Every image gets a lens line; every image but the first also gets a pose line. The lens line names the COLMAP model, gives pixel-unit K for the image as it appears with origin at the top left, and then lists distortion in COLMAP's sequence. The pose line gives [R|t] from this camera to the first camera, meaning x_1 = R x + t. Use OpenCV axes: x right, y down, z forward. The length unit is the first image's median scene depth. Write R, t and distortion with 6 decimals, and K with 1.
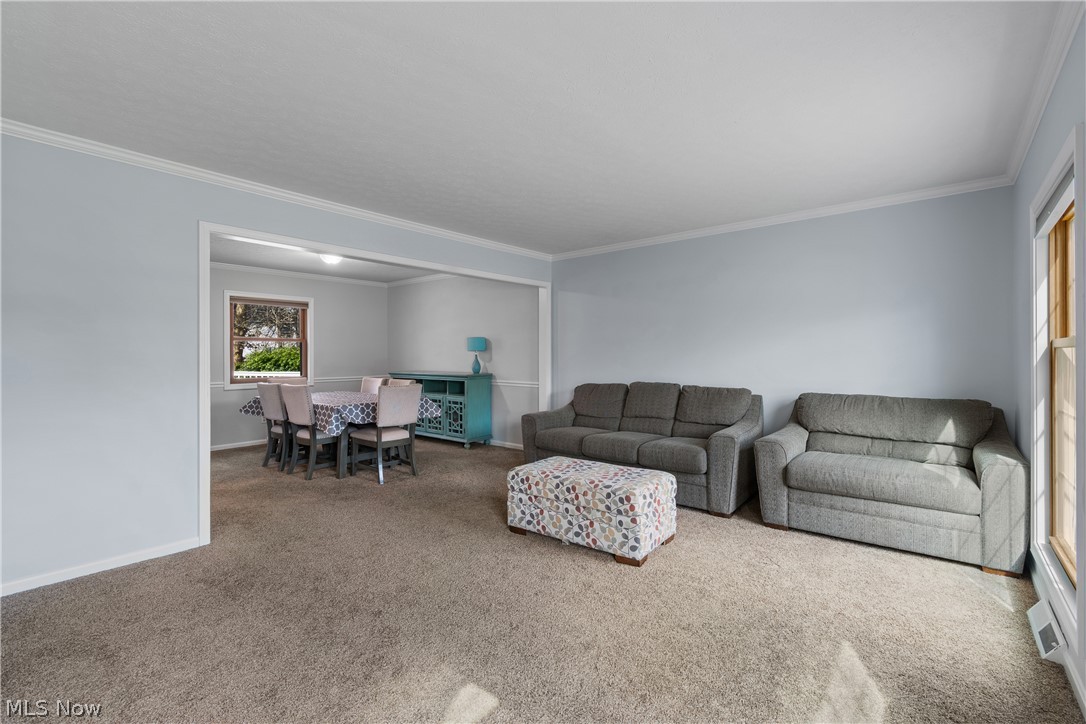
lens RADIAL K [[484.7, 0, 553.5], [0, 484.7, 357.1], [0, 0, 1]] dist [0.004960, -0.002397]
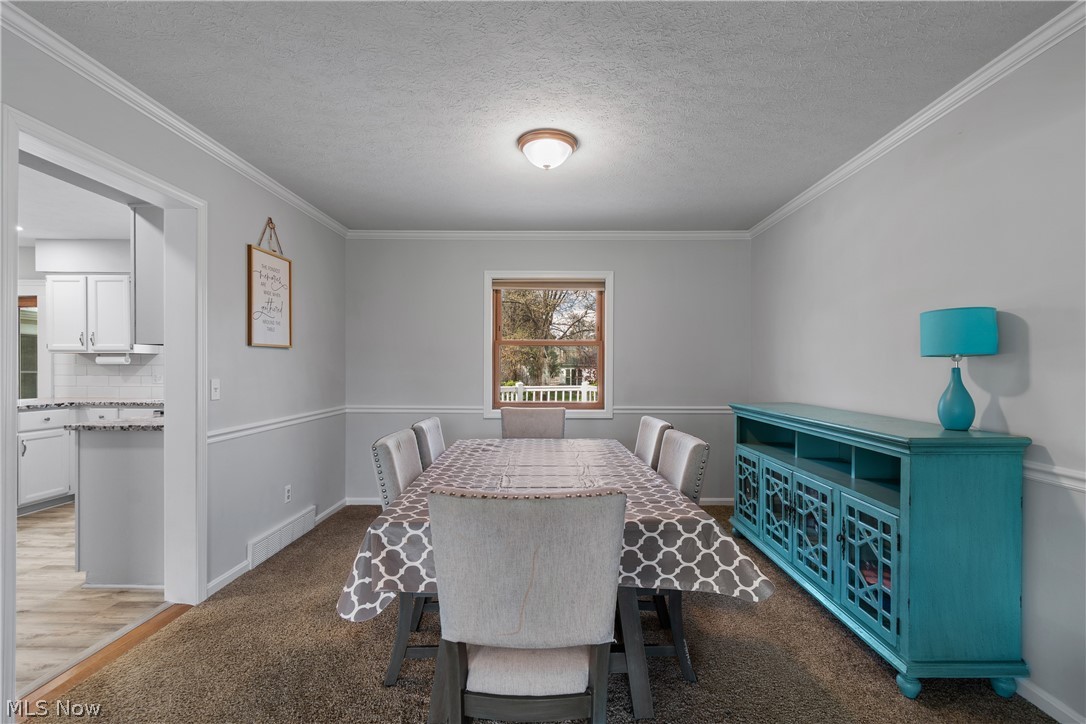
lens RADIAL K [[484.7, 0, 549.9], [0, 484.7, 369.2], [0, 0, 1]] dist [0.004960, -0.002397]
pose [[0.630996, 0.011432, -0.775702, -0.141359], [-0.009456, 0.999930, 0.007045, -0.007317], [0.775728, 0.002889, 0.631061, 1.023280]]
